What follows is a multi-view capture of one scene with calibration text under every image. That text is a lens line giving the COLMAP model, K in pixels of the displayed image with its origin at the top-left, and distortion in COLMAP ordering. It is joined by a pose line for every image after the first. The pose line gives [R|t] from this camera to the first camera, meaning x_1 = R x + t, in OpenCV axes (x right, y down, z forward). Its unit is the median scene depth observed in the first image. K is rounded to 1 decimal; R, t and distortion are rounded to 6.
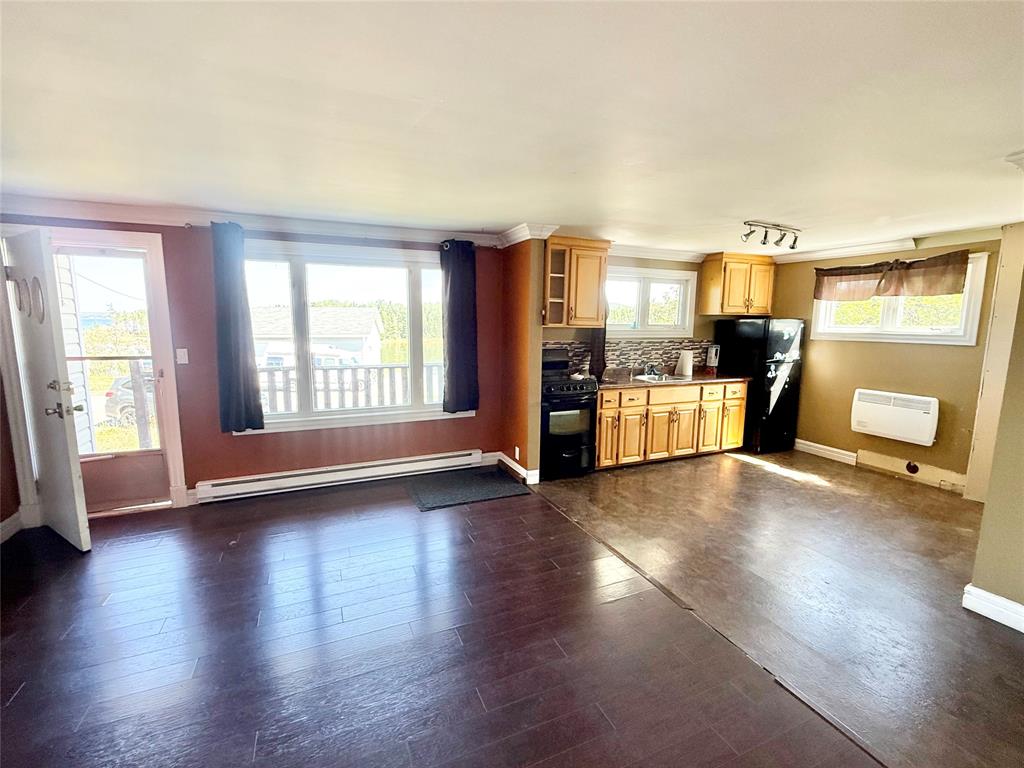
lens RADIAL K [[453.7, 0, 511.4], [0, 453.7, 383.2], [0, 0, 1]] dist [-0.000713, 0.000015]
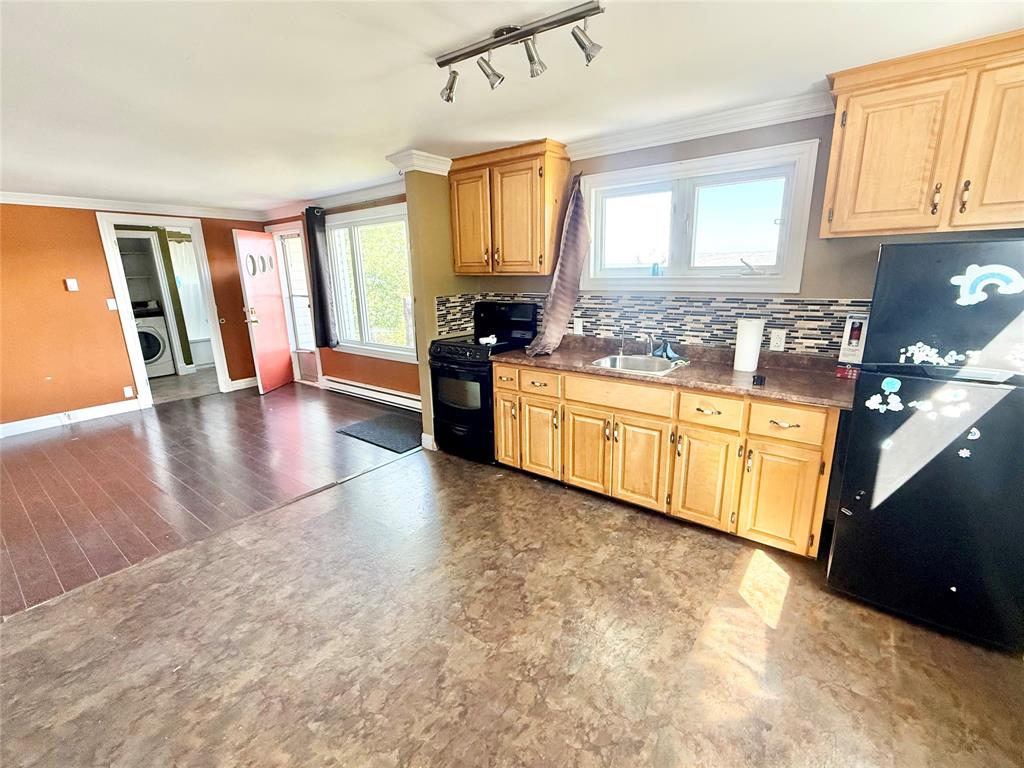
lens RADIAL K [[453.7, 0, 513.0], [0, 453.7, 382.6], [0, 0, 1]] dist [-0.000713, 0.000015]
pose [[0.478541, 0.193413, -0.856499, 0.867189], [-0.094102, 0.981117, 0.168977, -0.080437], [0.873008, -0.000265, 0.487706, 0.676872]]
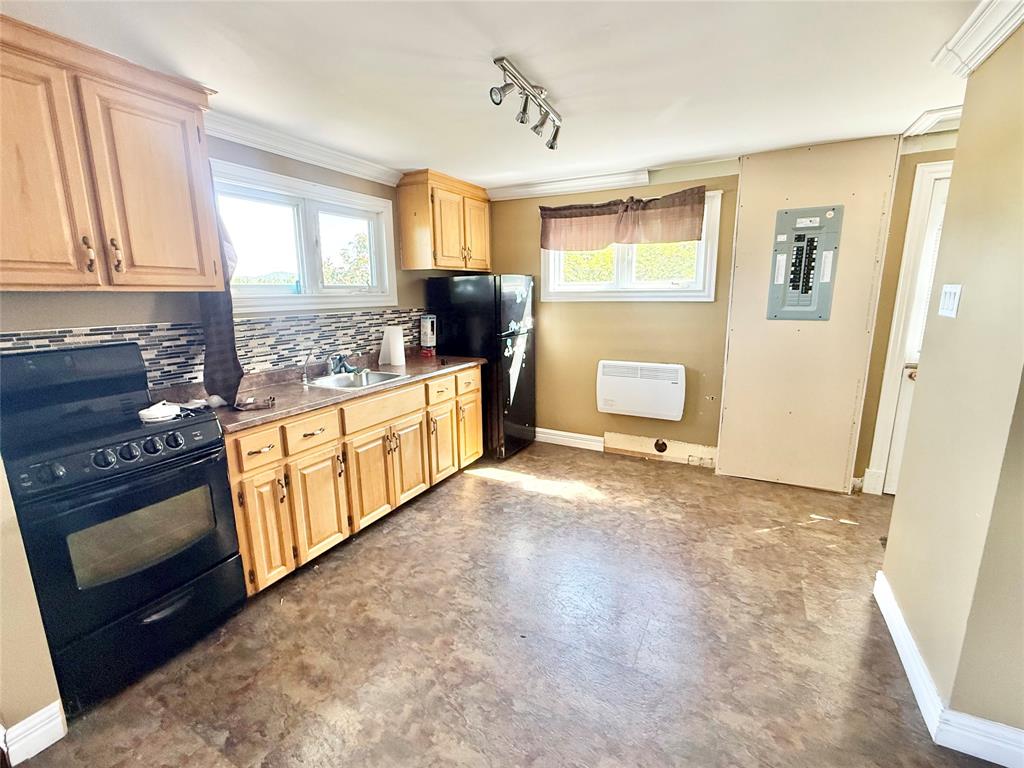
lens RADIAL K [[453.7, 0, 510.4], [0, 453.7, 382.8], [0, 0, 1]] dist [-0.000713, 0.000015]
pose [[0.785141, -0.141977, 0.602824, 0.153731], [0.103792, 0.989766, 0.097926, -0.048961], [-0.610558, -0.014318, 0.791842, 0.497043]]
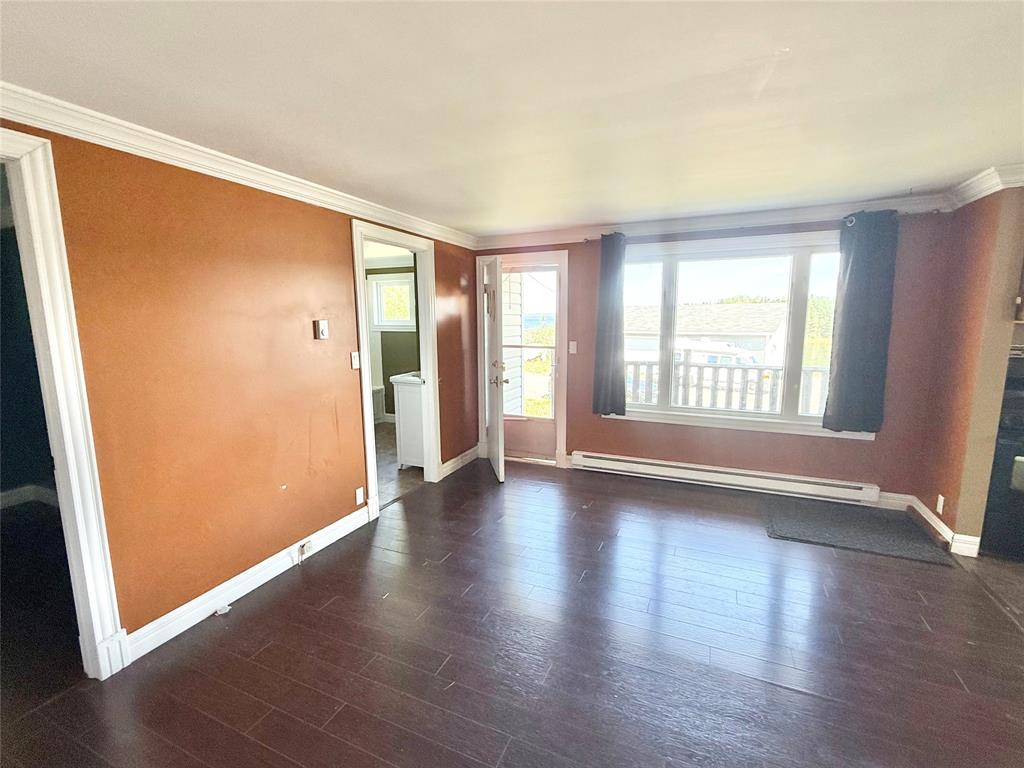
lens RADIAL K [[453.7, 0, 511.2], [0, 453.7, 383.7], [0, 0, 1]] dist [-0.000713, 0.000015]
pose [[0.671579, 0.095003, -0.734817, 0.064912], [-0.090089, 0.994857, 0.046287, -0.002950], [0.735436, 0.035114, 0.676684, 0.034625]]
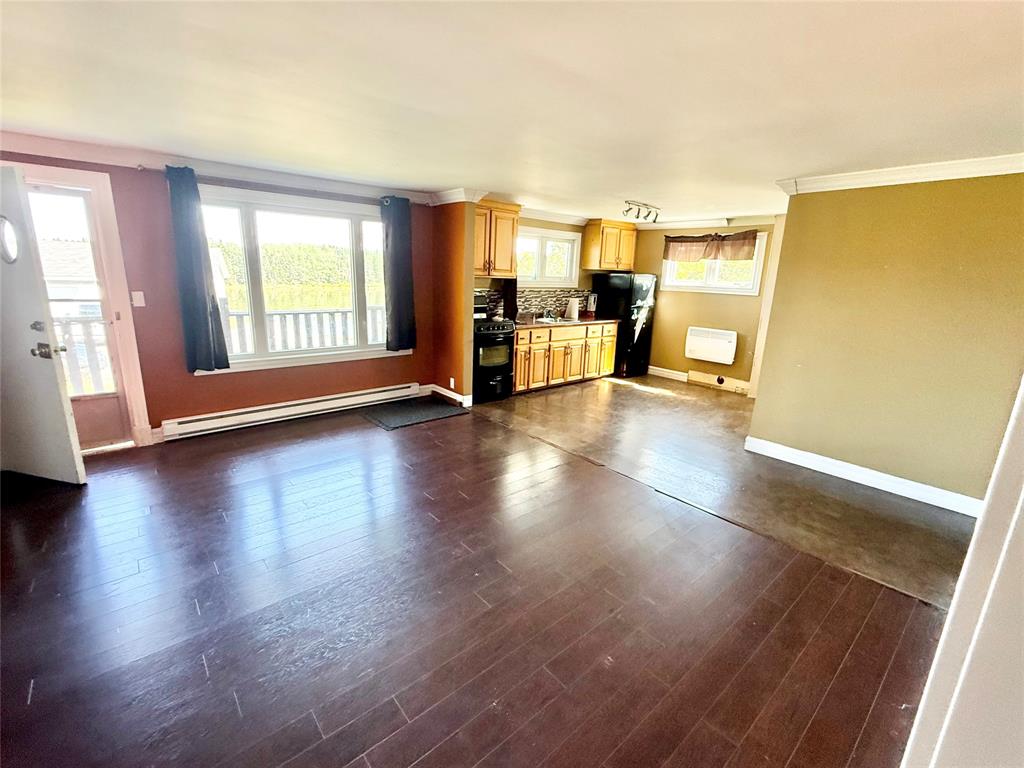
lens RADIAL K [[453.7, 0, 512.9], [0, 453.7, 381.5], [0, 0, 1]] dist [-0.000713, 0.000015]
pose [[0.954456, -0.047082, 0.294614, -0.188434], [0.015643, 0.994009, 0.108173, 0.022243], [-0.297942, -0.098638, 0.949474, -0.192440]]
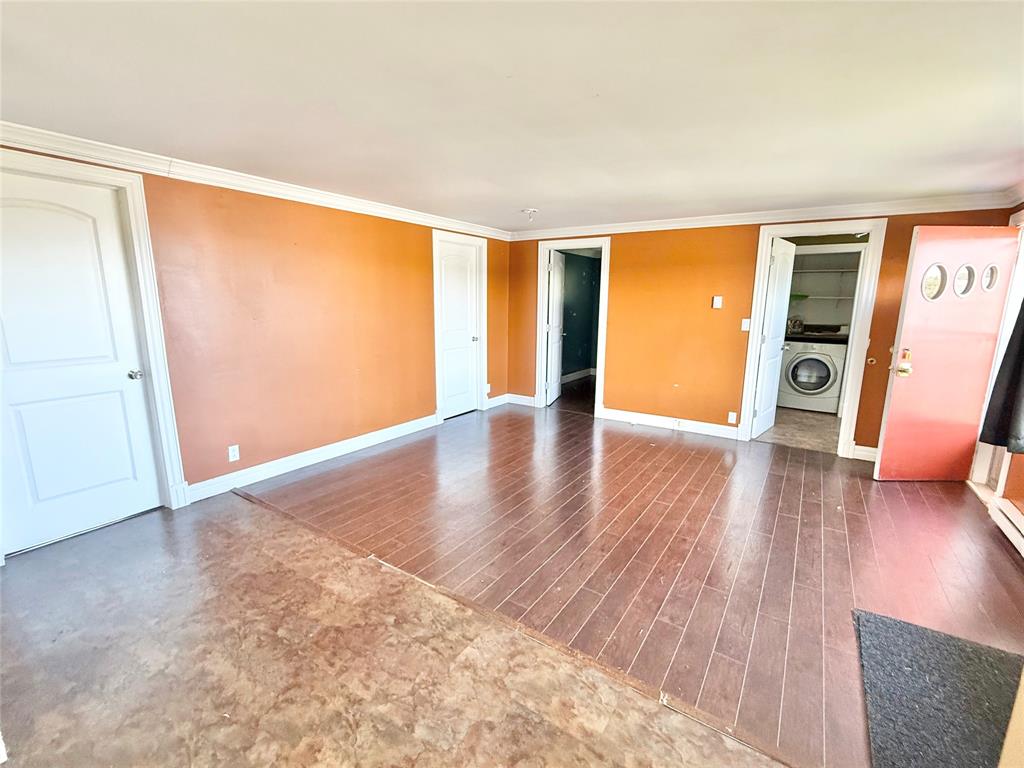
lens RADIAL K [[453.7, 0, 511.0], [0, 453.7, 386.8], [0, 0, 1]] dist [-0.000713, 0.000015]
pose [[-0.841533, 0.090001, -0.532656, 0.403367], [-0.089573, 0.949127, 0.301886, -0.119469], [0.532728, 0.301758, -0.790660, 0.946937]]
